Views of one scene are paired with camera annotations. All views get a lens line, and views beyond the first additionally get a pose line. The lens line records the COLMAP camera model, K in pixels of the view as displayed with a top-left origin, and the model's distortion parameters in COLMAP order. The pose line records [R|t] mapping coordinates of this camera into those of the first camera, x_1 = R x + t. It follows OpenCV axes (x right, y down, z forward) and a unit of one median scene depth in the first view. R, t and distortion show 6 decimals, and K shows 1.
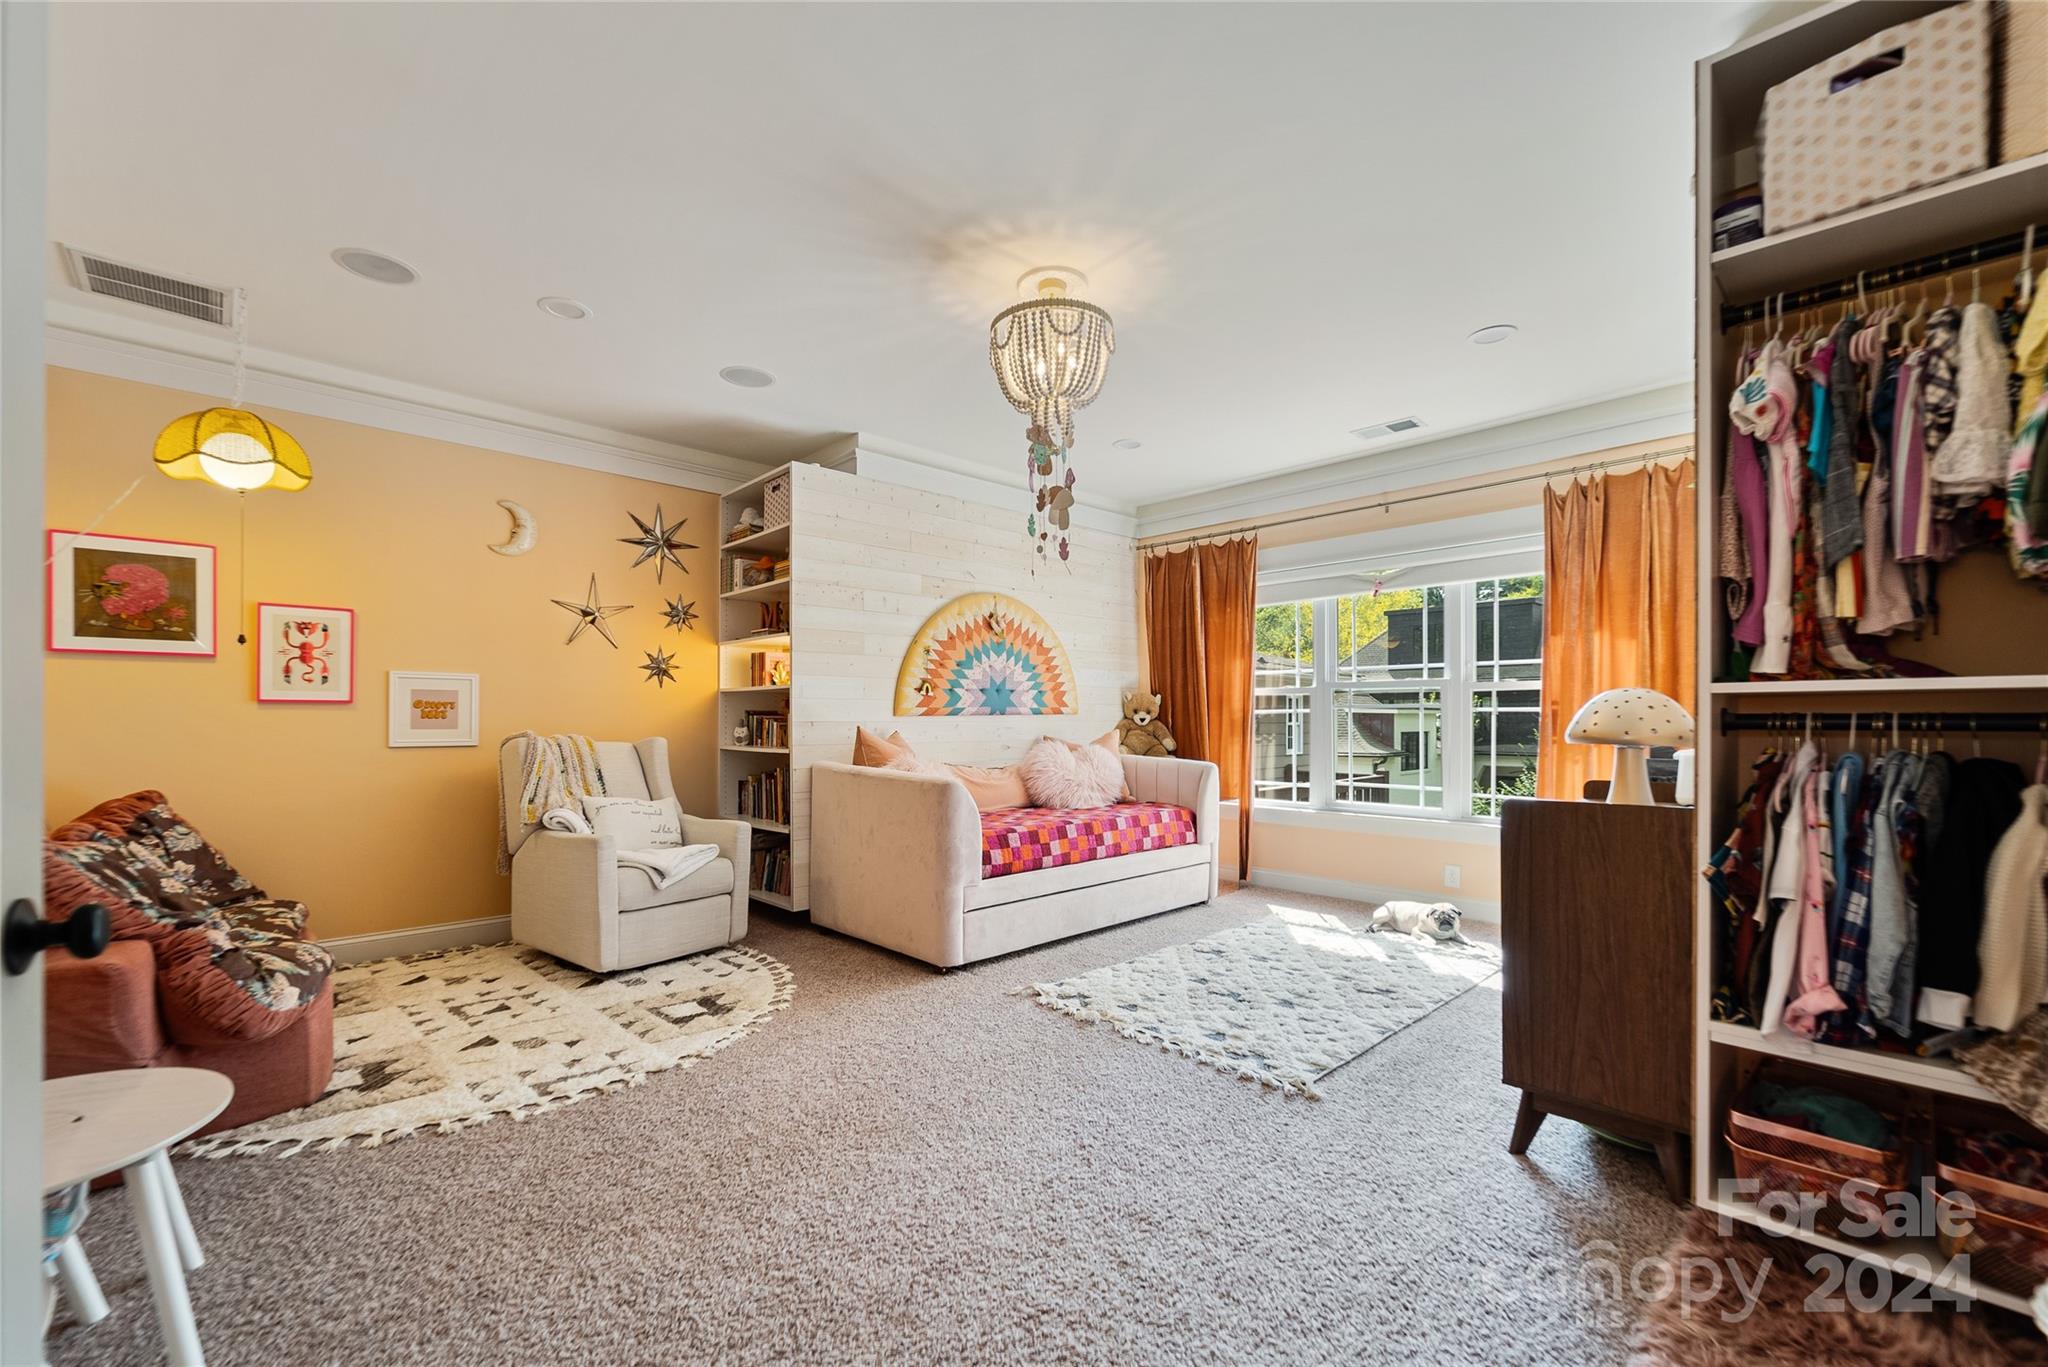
lens RADIAL K [[844.5, 0, 1021.5], [0, 844.5, 716.0], [0, 0, 1]] dist [0.000313, -0.000104]
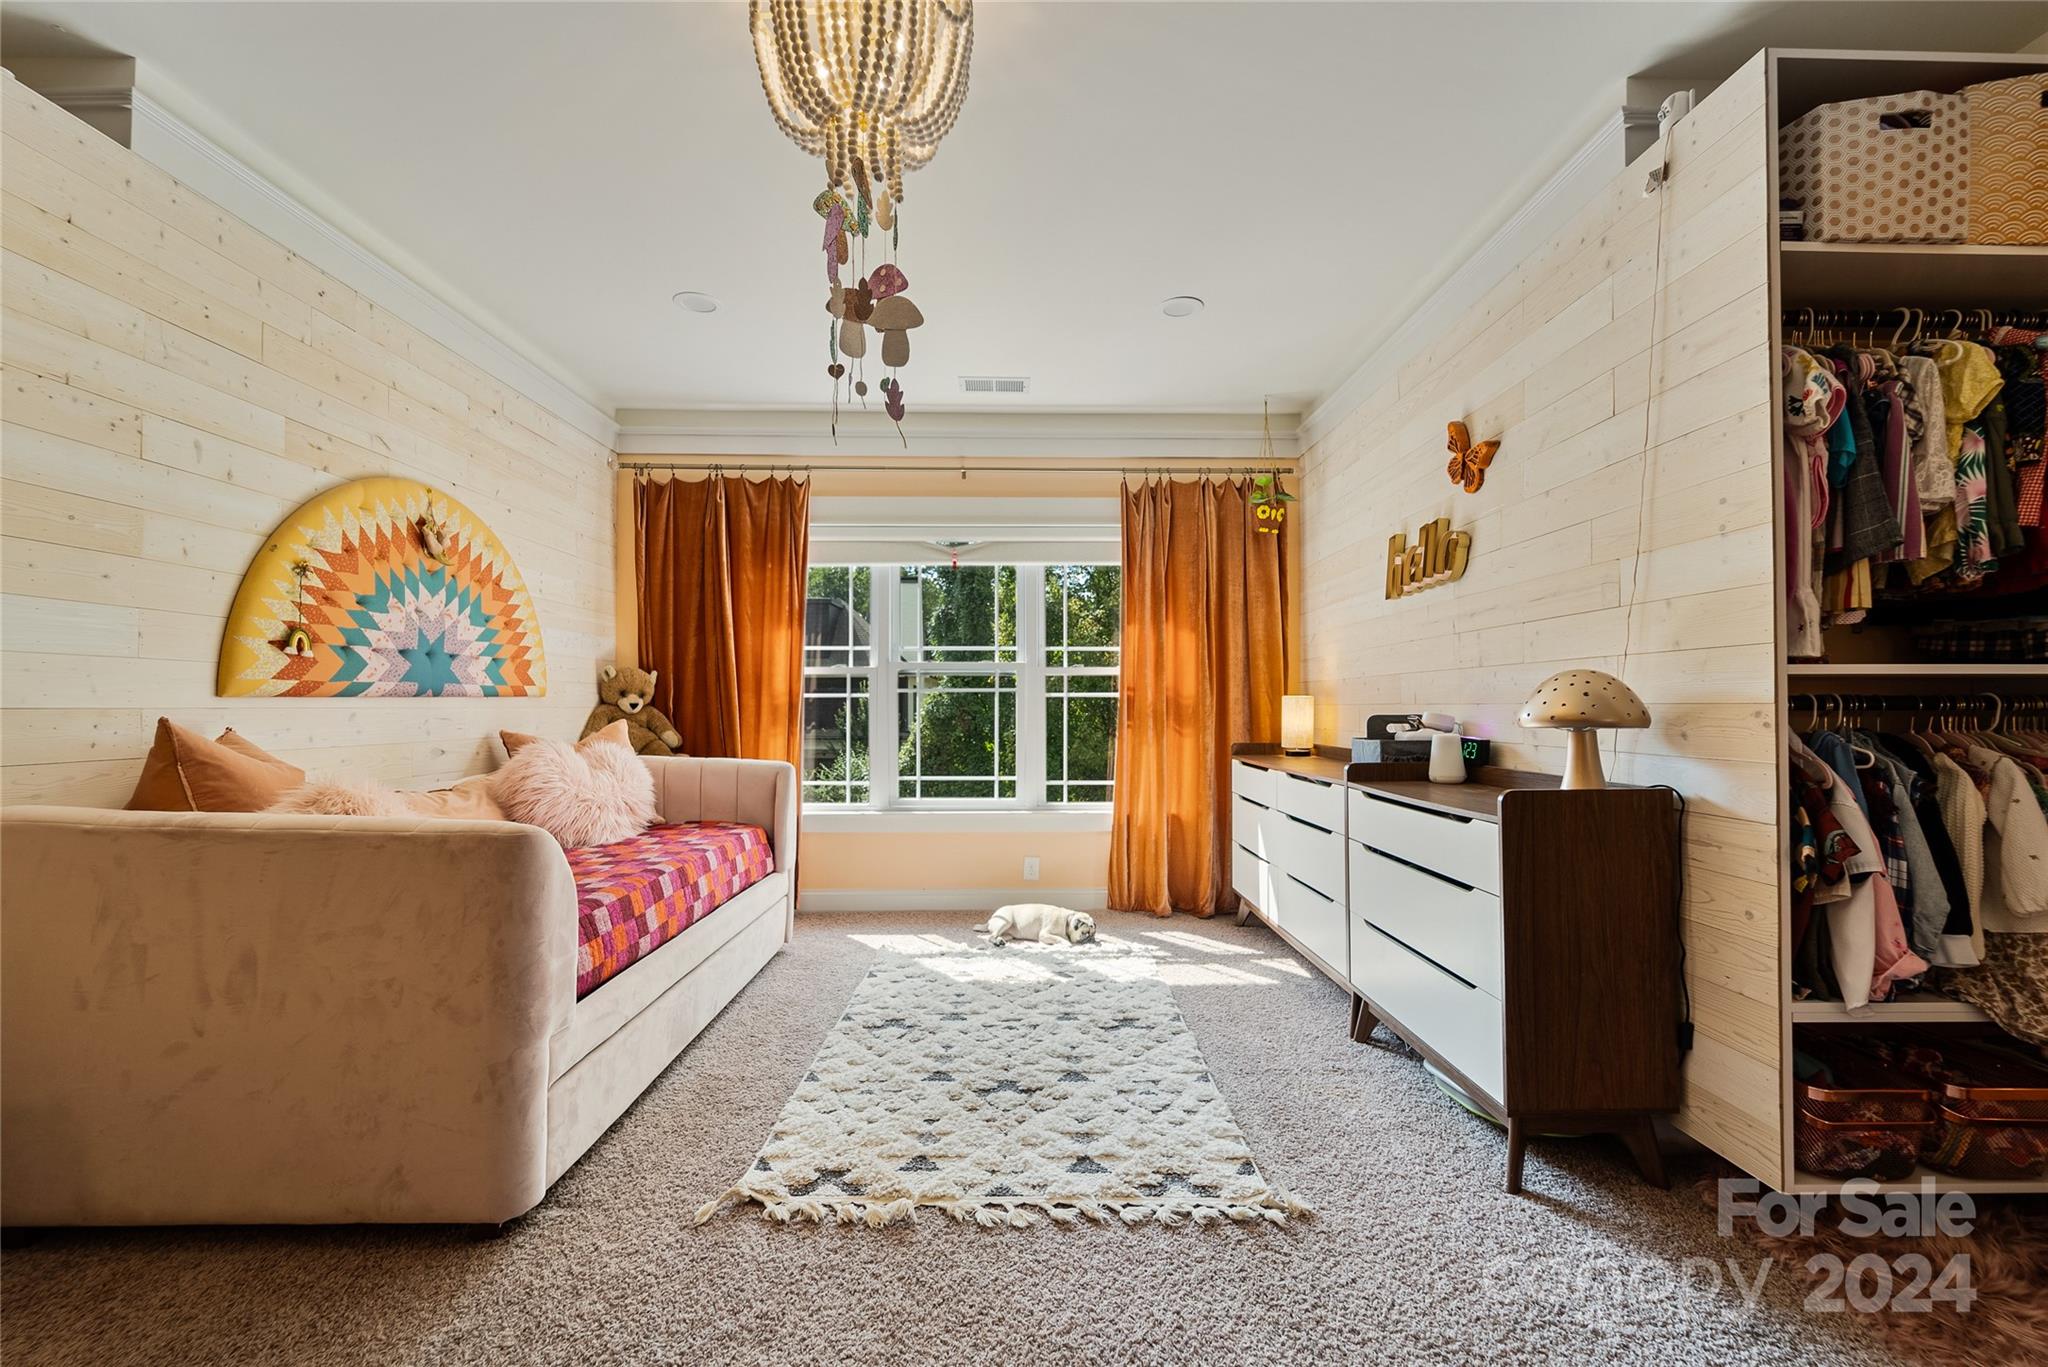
lens RADIAL K [[833.4, 0, 1031.7], [0, 833.4, 687.1], [0, 0, 1]] dist [0.002225, 0.000329]
pose [[0.678492, 0.016811, 0.734415, -0.189799], [-0.001959, 0.999776, -0.021075, 0.003901], [-0.734605, 0.012861, 0.678373, 0.358264]]
